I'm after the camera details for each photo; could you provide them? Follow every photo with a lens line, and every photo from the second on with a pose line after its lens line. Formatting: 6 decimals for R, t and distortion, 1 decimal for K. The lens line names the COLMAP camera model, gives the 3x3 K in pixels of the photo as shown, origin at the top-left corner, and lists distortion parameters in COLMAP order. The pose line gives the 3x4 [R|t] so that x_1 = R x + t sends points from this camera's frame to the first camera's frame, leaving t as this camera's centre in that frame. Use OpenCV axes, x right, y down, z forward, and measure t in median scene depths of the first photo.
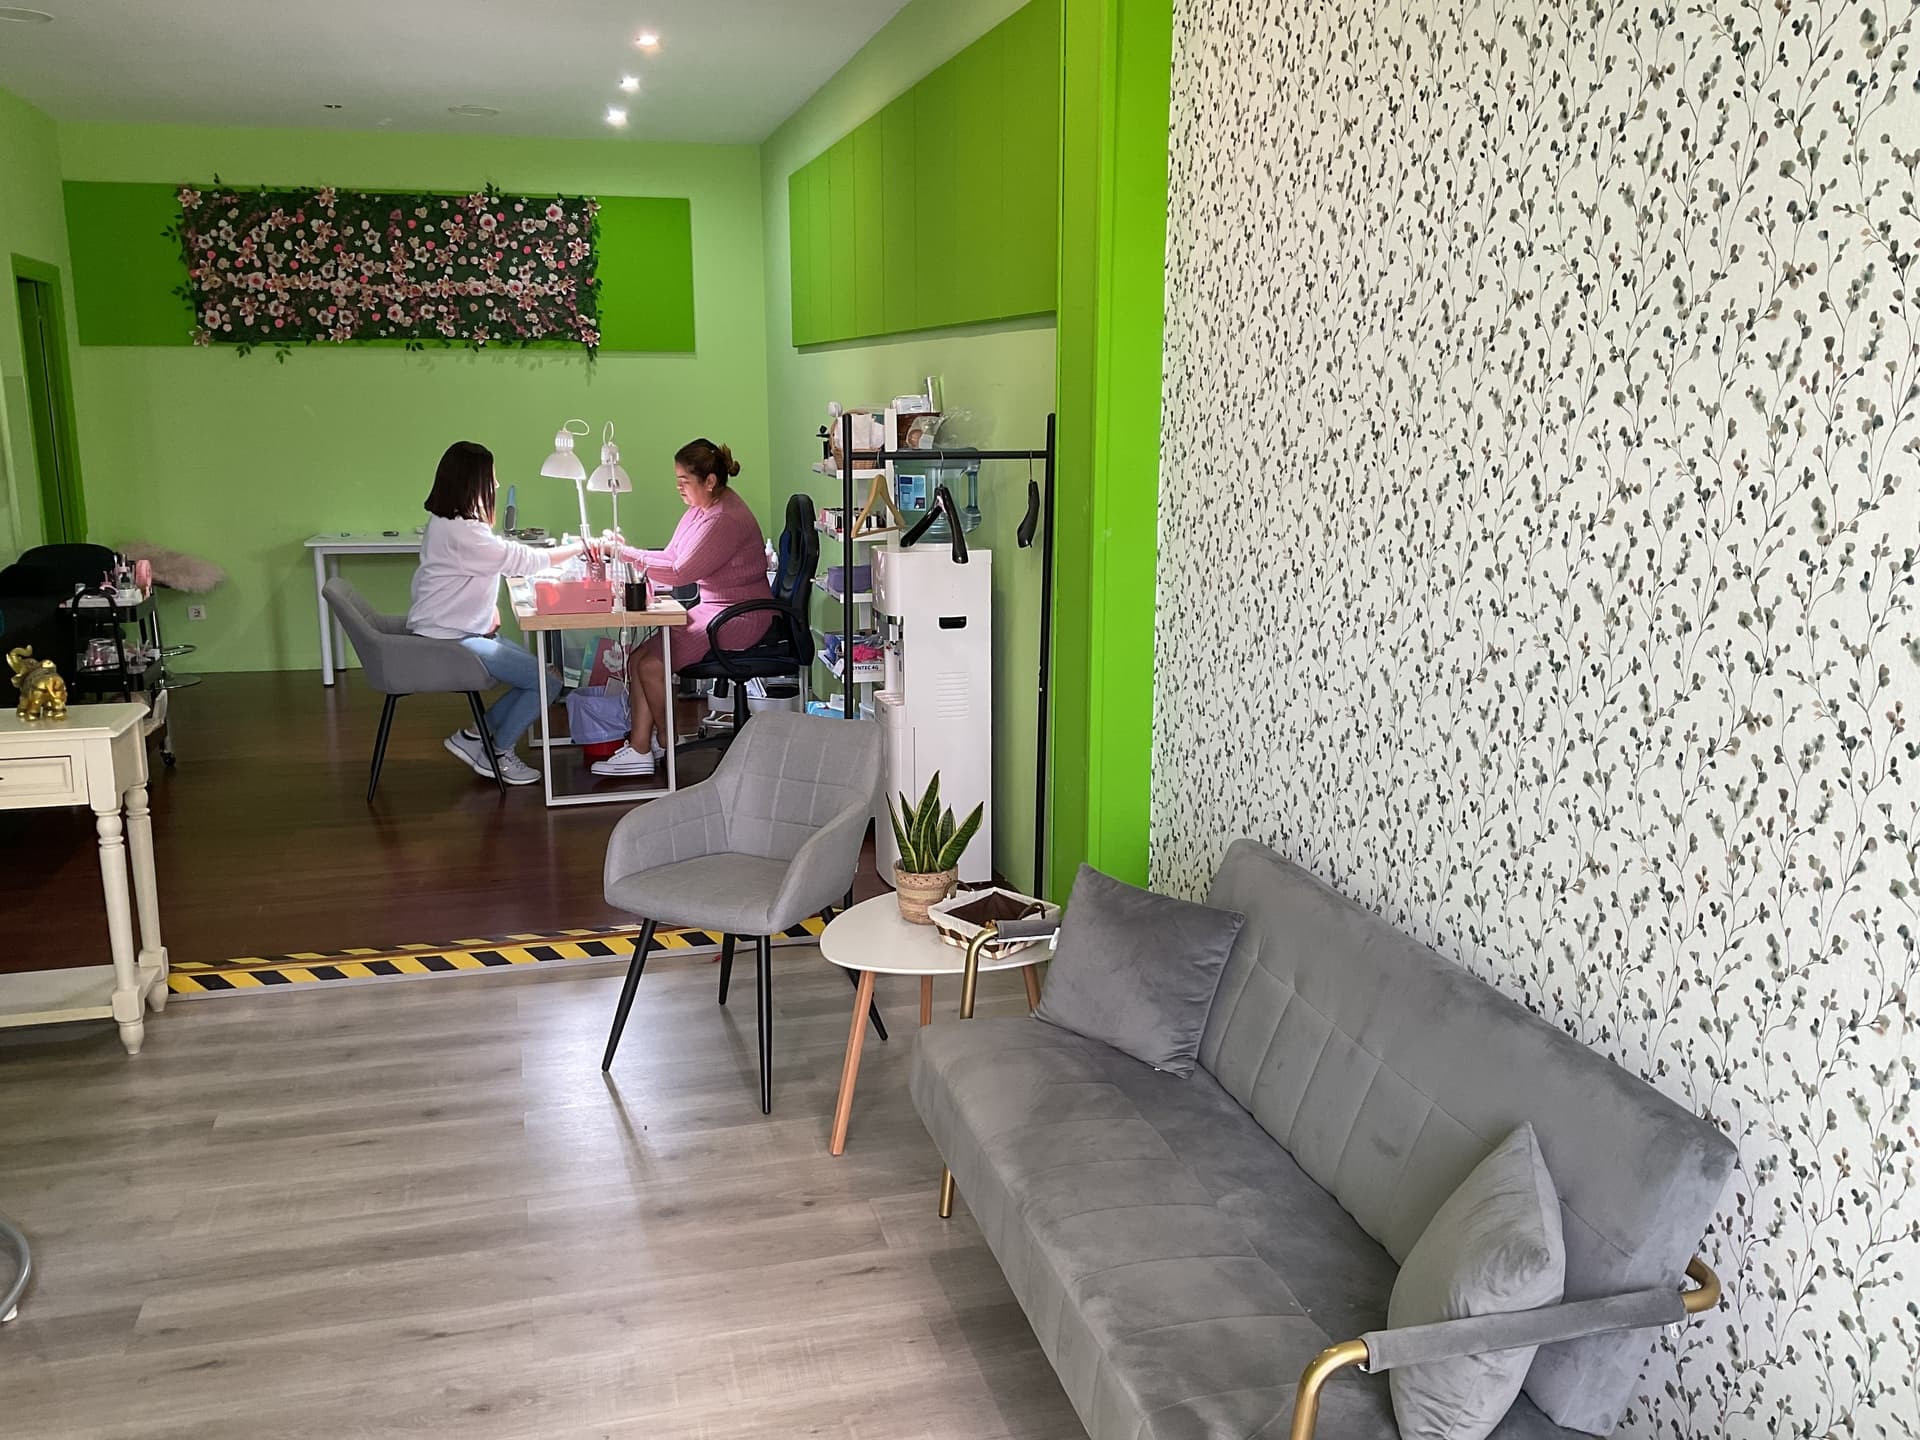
lens RADIAL K [[1593.0, 0, 956.7], [0, 1593.0, 721.7], [0, 0, 1]] dist [0.105615, -0.201067]
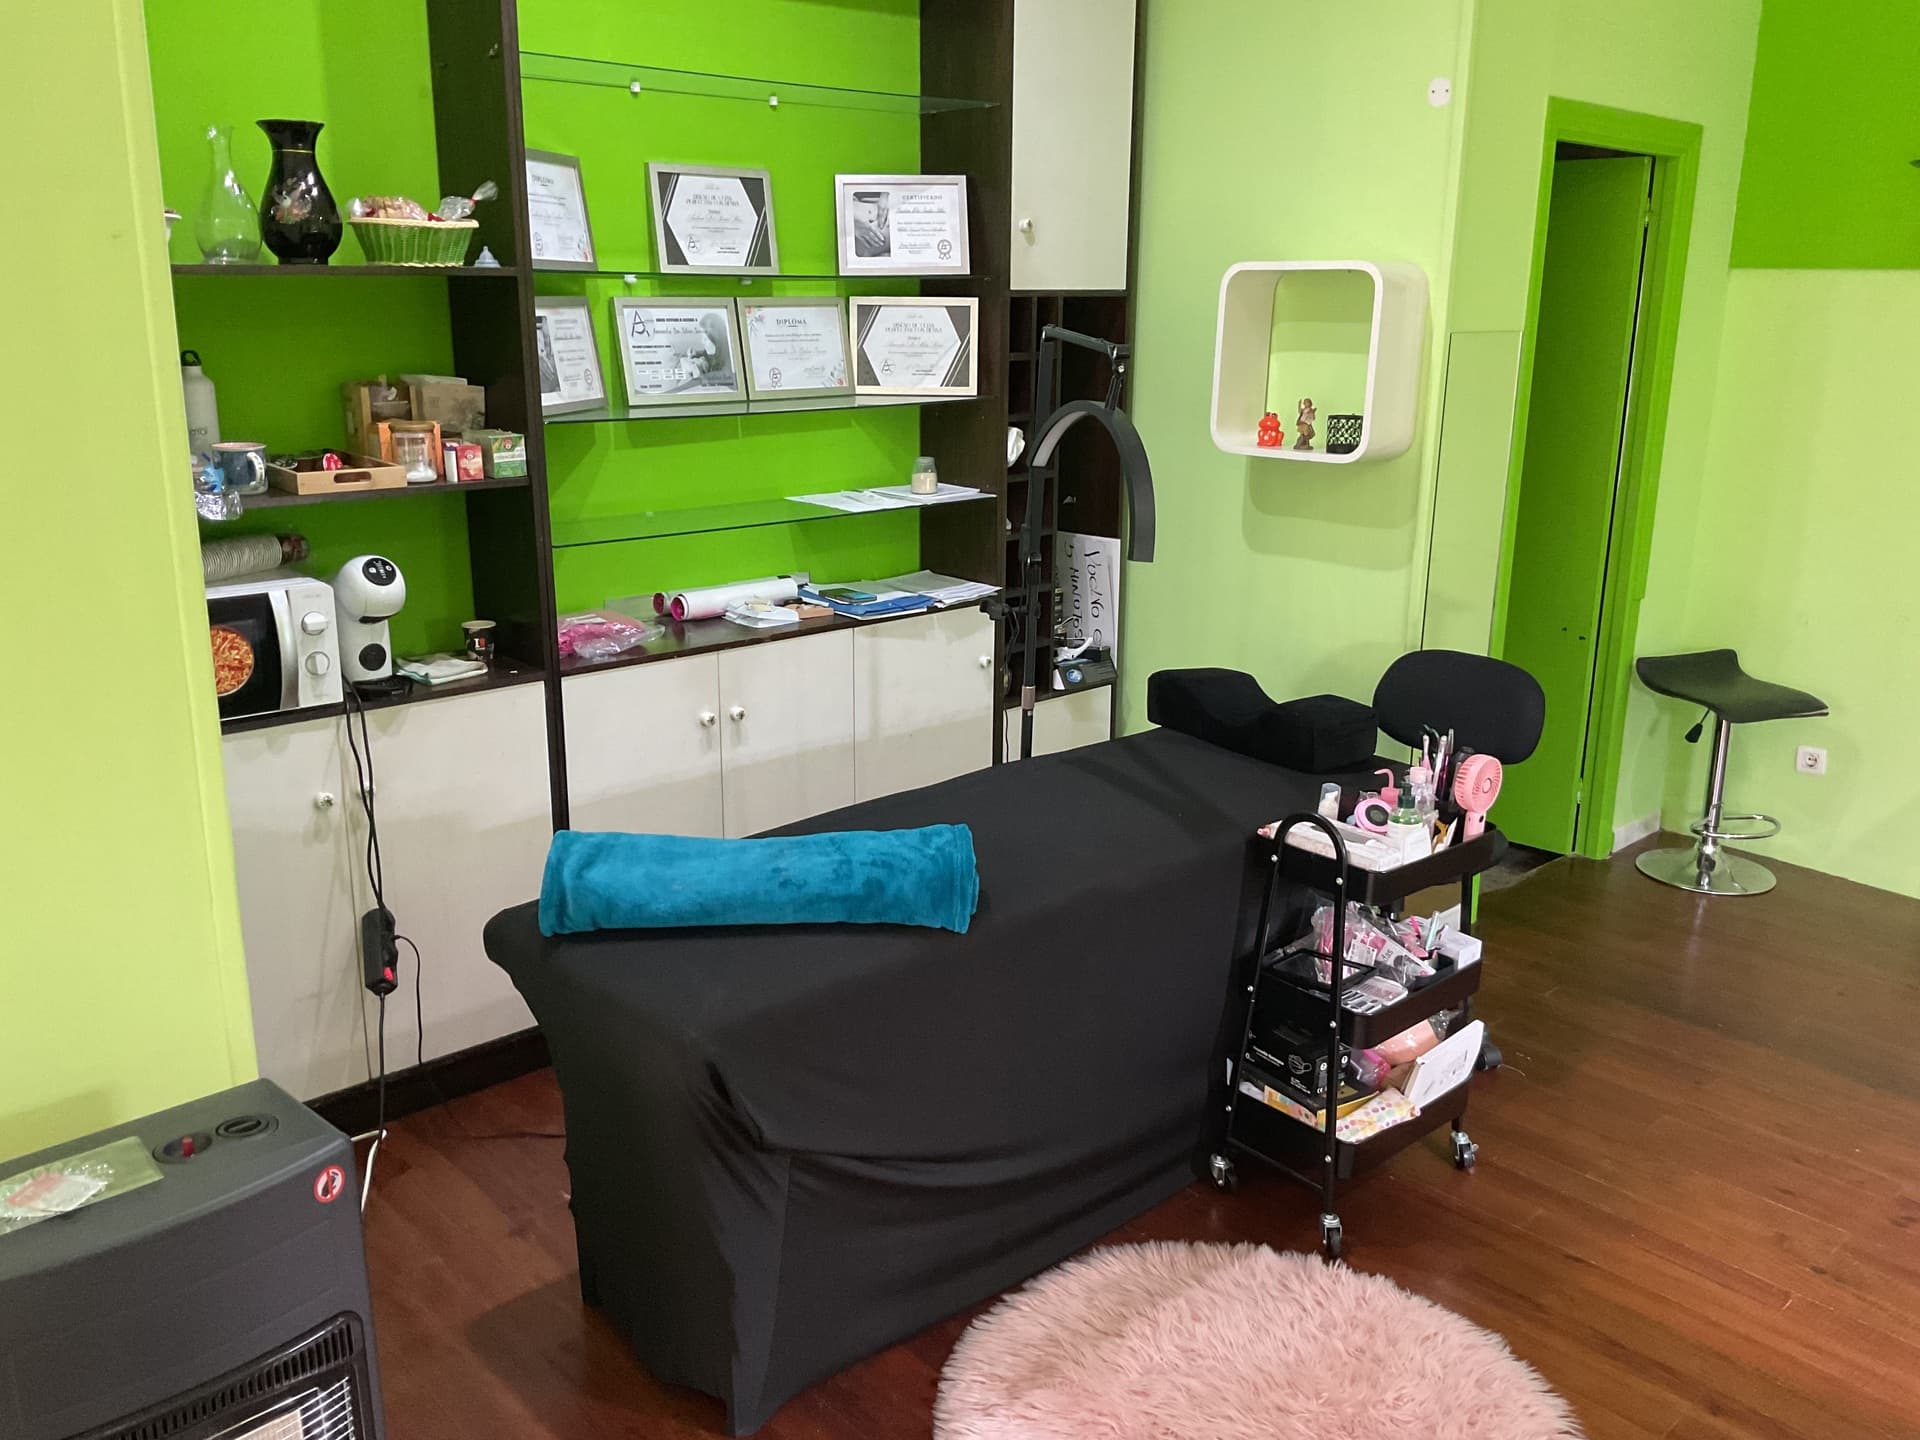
lens RADIAL K [[1593.0, 0, 956.2], [0, 1593.0, 720.7], [0, 0, 1]] dist [0.105615, -0.201067]
pose [[0.454872, 0.237735, -0.858239, -0.143049], [-0.193635, 0.967056, 0.165249, -0.120406], [0.869251, 0.091018, 0.485920, 0.503467]]
